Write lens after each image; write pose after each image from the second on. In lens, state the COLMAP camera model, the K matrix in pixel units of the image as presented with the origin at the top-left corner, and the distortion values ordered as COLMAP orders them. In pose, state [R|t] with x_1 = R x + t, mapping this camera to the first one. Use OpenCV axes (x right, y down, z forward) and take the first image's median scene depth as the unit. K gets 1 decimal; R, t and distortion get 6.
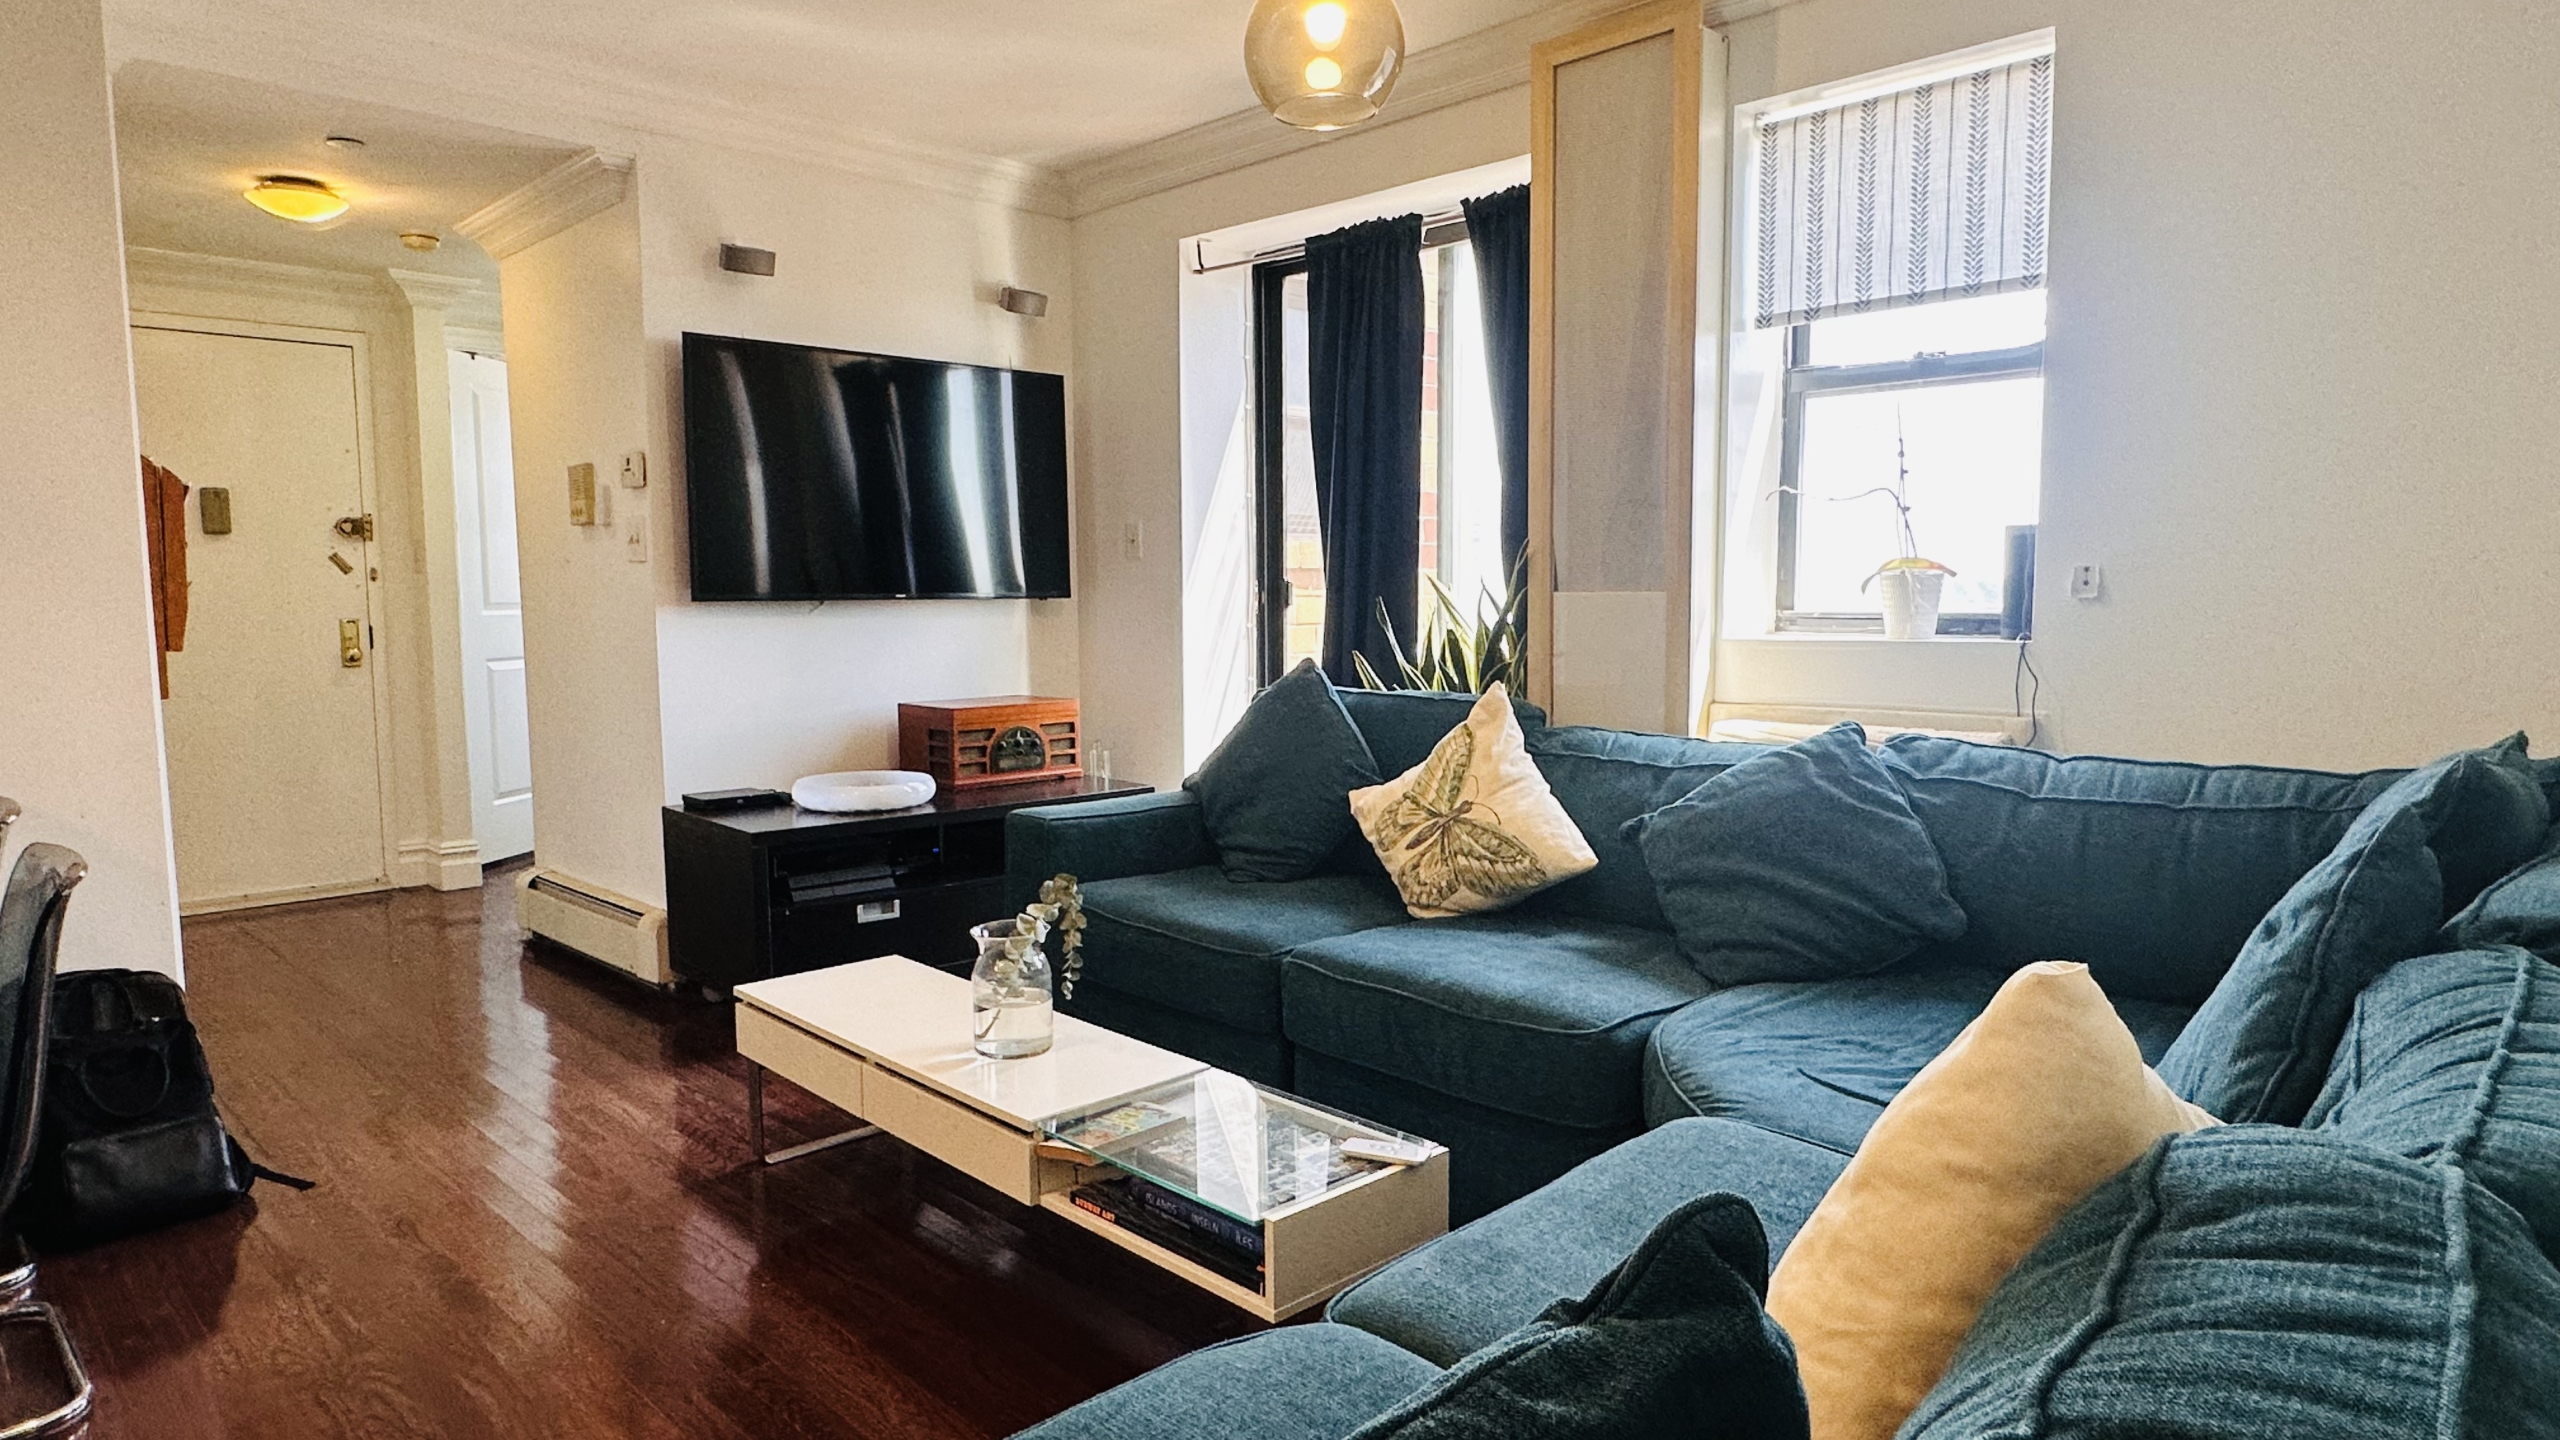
lens RADIAL K [[1468.5, 0, 1280.0], [0, 1468.5, 720.0], [0, 0, 1]] dist [0.001817, -0.000830]
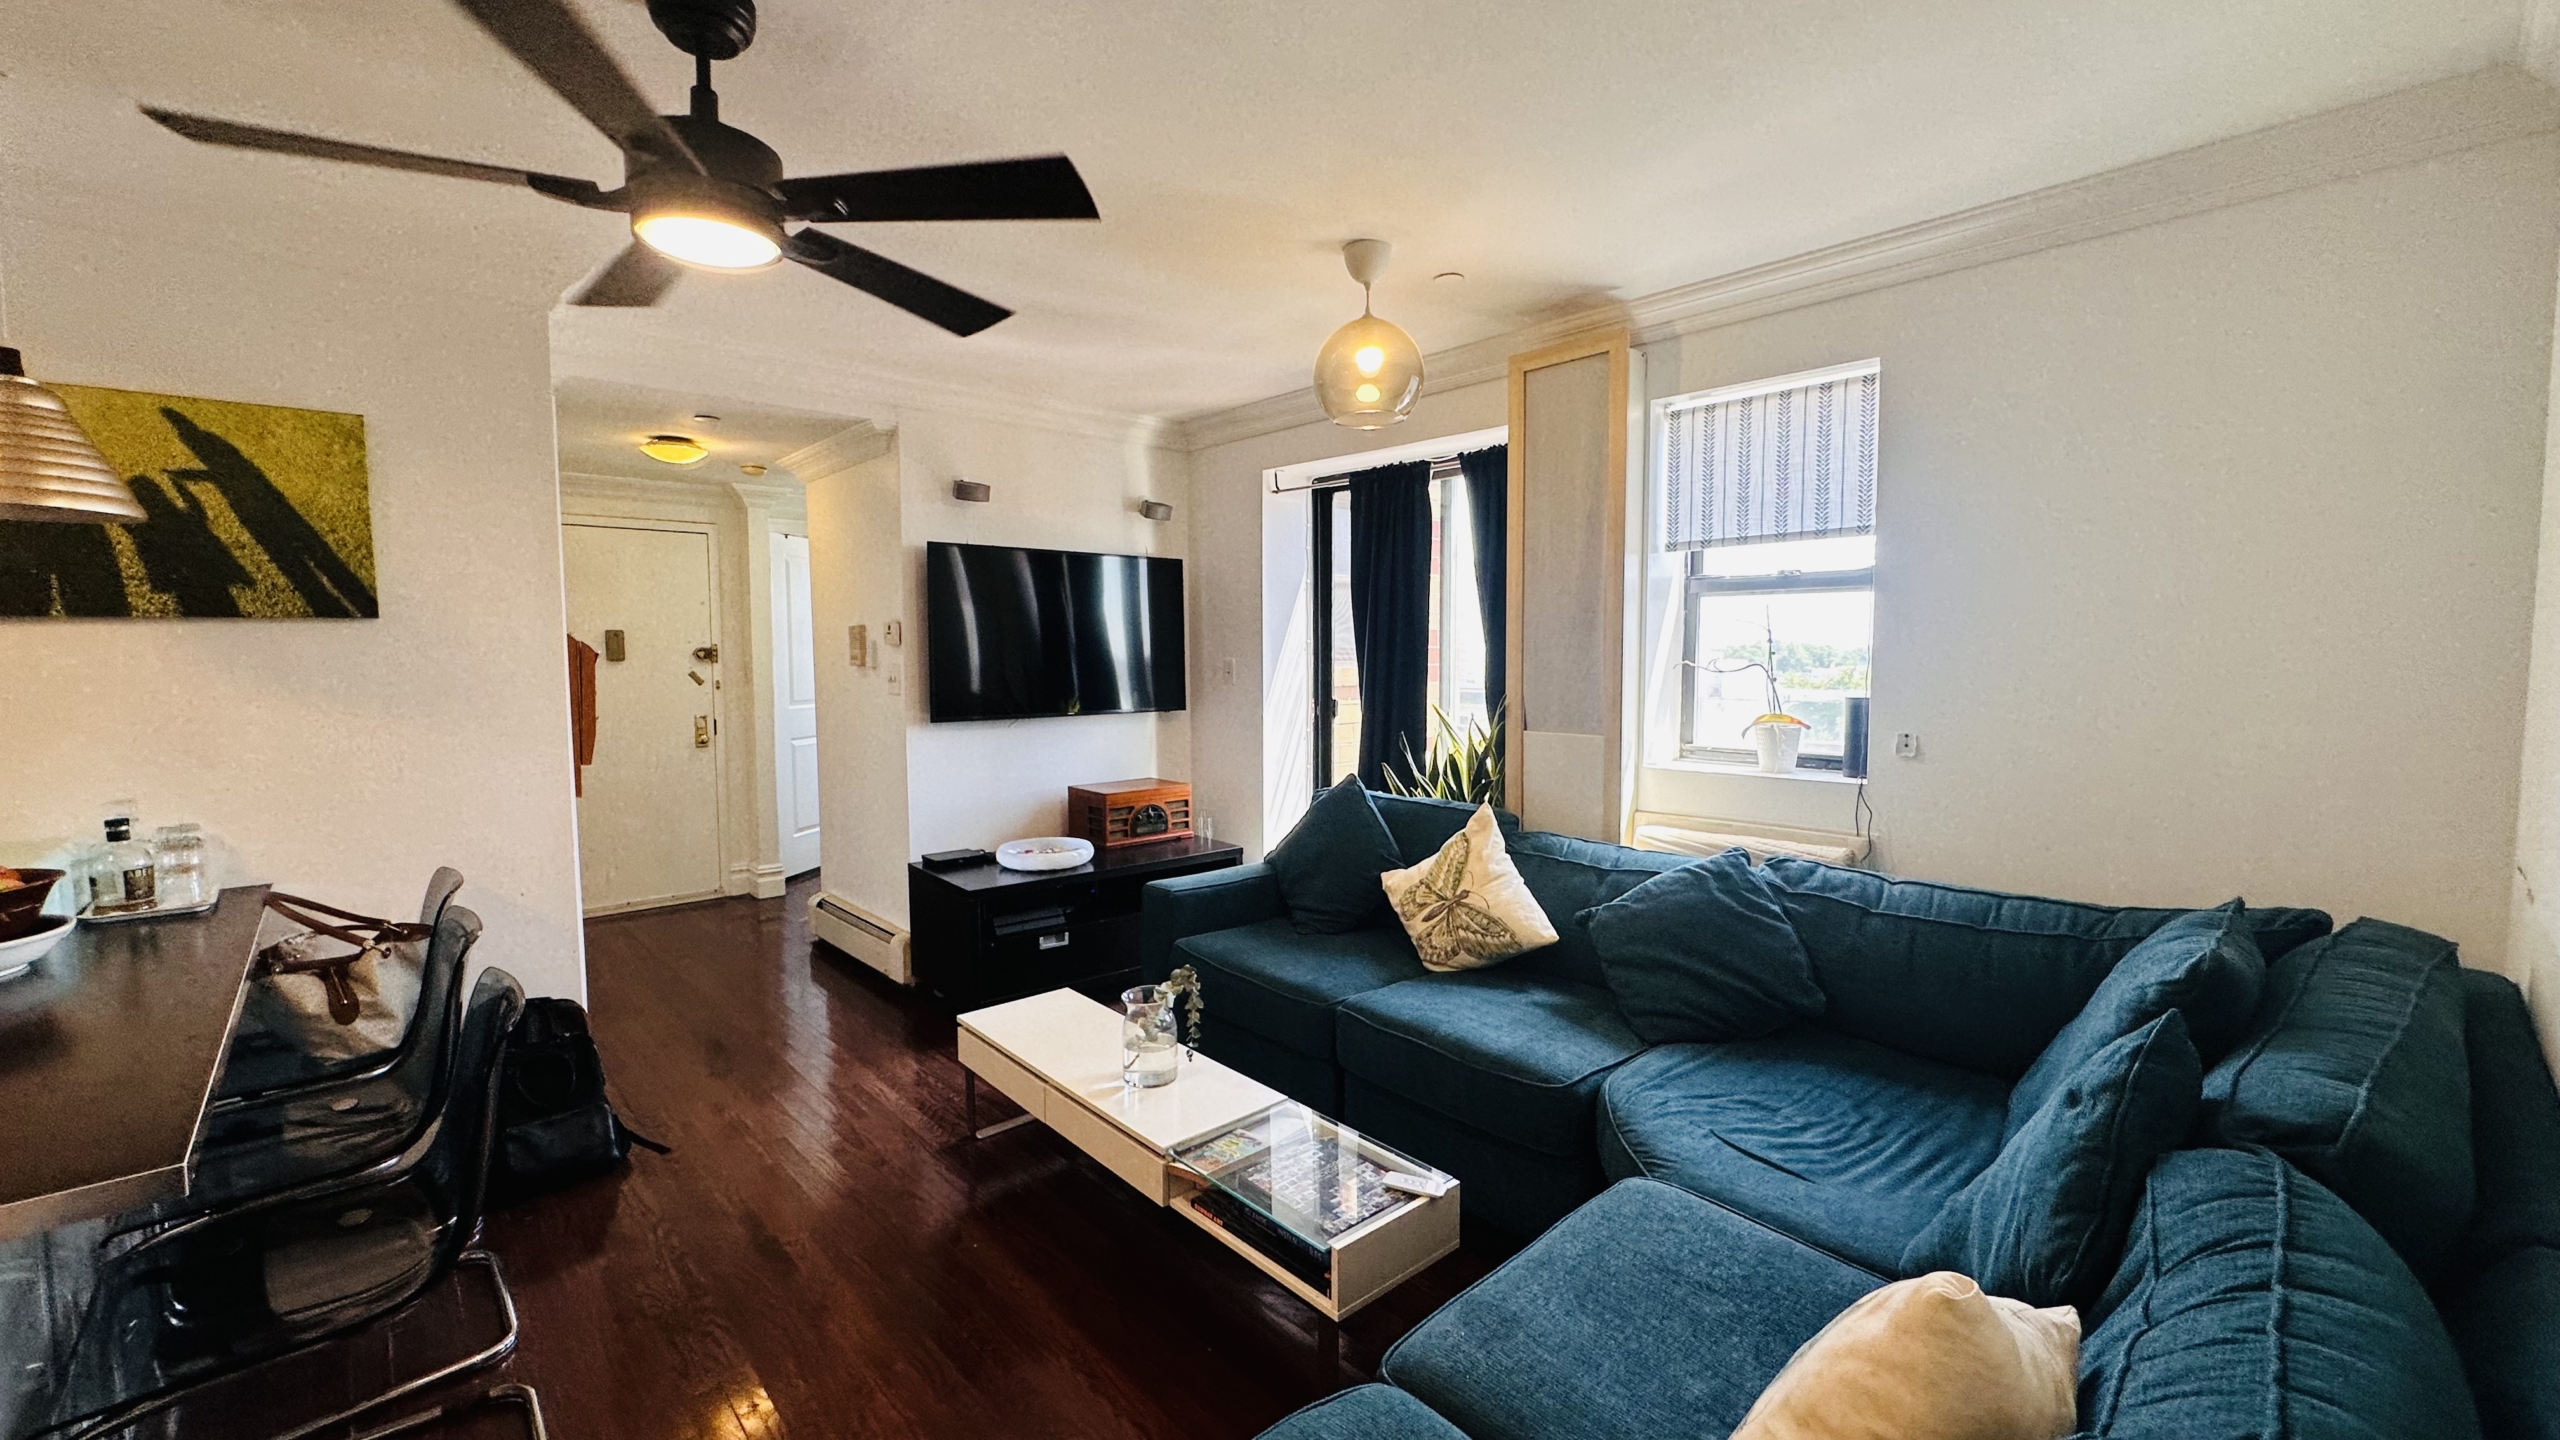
lens RADIAL K [[1002.5, 0, 1287.4], [0, 1002.5, 713.7], [0, 0, 1]] dist [0.000400, 0.000099]
pose [[0.999420, 0.005048, -0.033677, -0.012418], [-0.006018, 0.999568, -0.028752, -0.078086], [0.033518, 0.028938, 0.999019, 0.012448]]
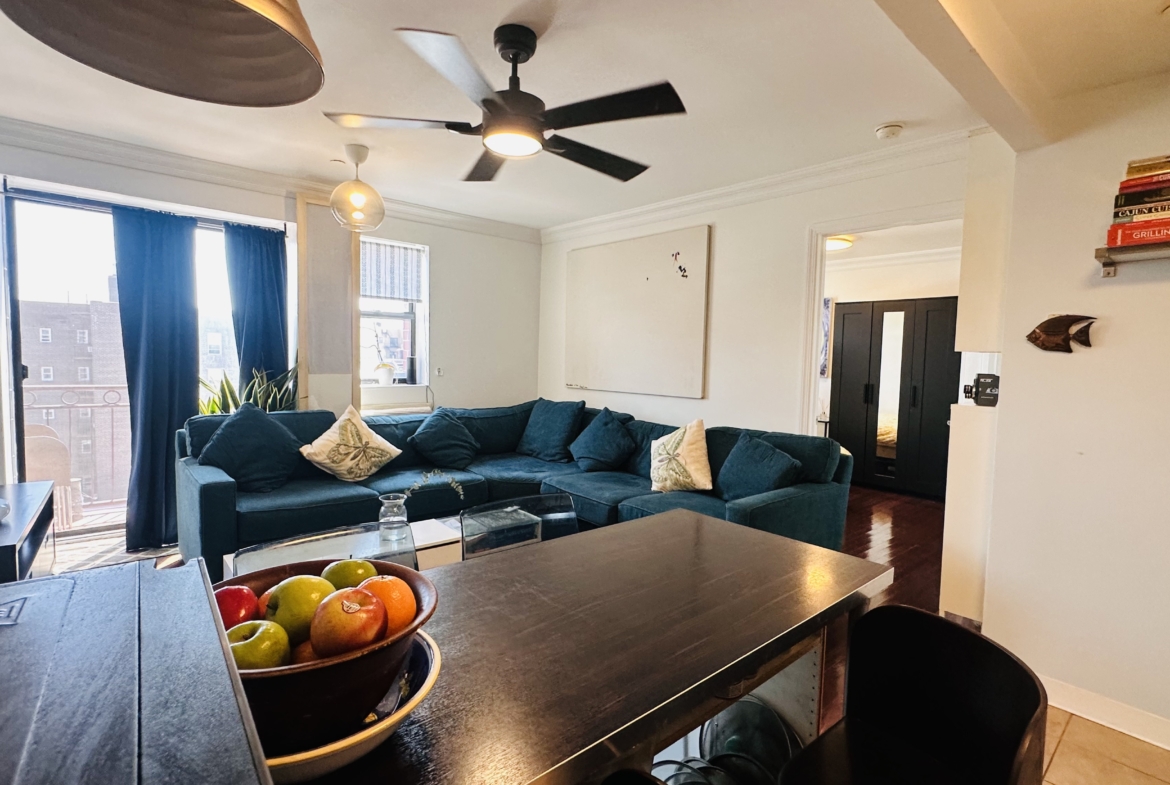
lens RADIAL K [[570.6, 0, 585.0], [0, 570.6, 392.5], [0, 0, 1]] dist [0.000871, 0.000036]
pose [[0.048282, -0.054346, 0.997354, -0.989257], [0.069481, 0.996283, 0.050924, -0.074958], [-0.996414, 0.066838, 0.051879, 0.397390]]
